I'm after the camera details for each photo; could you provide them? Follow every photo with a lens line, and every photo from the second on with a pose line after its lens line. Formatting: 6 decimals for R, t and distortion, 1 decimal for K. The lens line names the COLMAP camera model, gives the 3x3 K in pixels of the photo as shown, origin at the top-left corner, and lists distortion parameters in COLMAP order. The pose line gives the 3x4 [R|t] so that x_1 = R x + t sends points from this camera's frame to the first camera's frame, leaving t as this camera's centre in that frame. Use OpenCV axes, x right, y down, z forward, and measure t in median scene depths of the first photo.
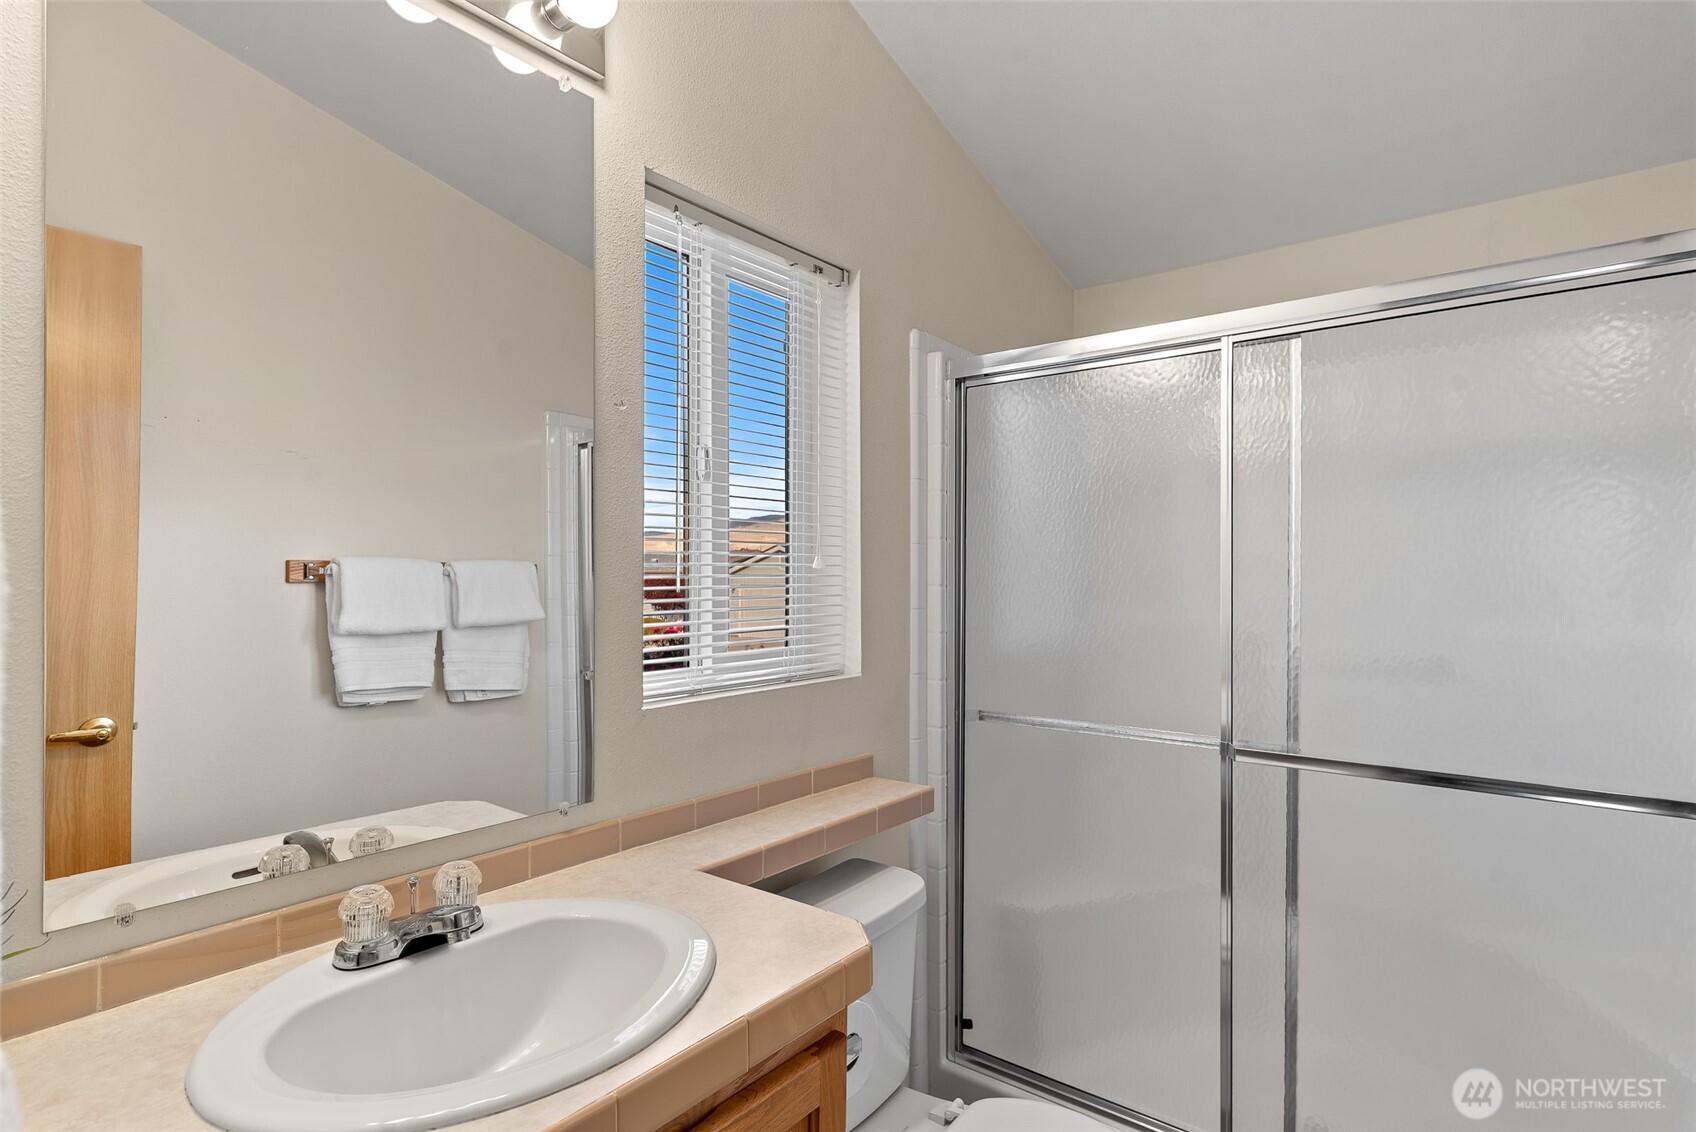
lens RADIAL K [[873.7, 0, 848.0], [0, 873.7, 566.0], [0, 0, 1]] dist [0.000069, 0.000033]
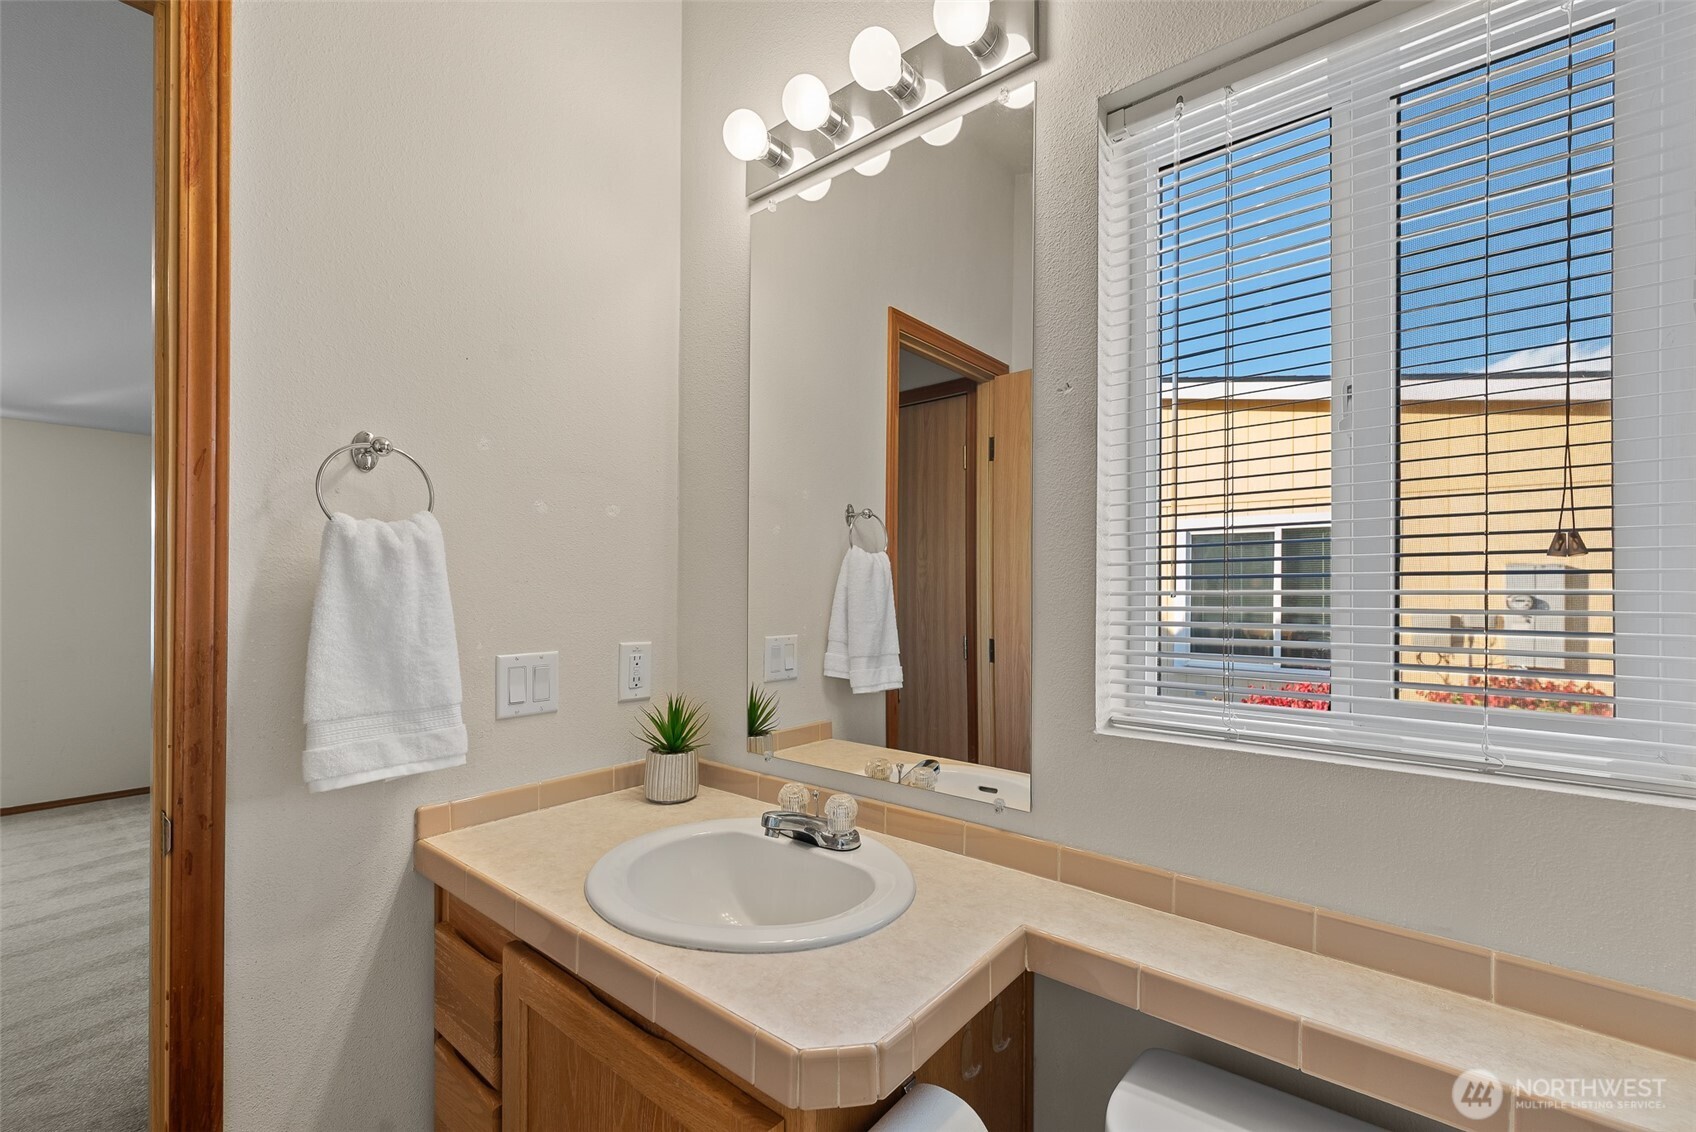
lens RADIAL K [[723.7, 0, 852.8], [0, 723.7, 589.3], [0, 0, 1]] dist [0.000062, -0.000148]
pose [[-0.030974, -0.001587, -0.999519, 0.519683], [0.004051, 0.999990, -0.001713, 0.024847], [0.999512, -0.004102, -0.030967, 0.842929]]
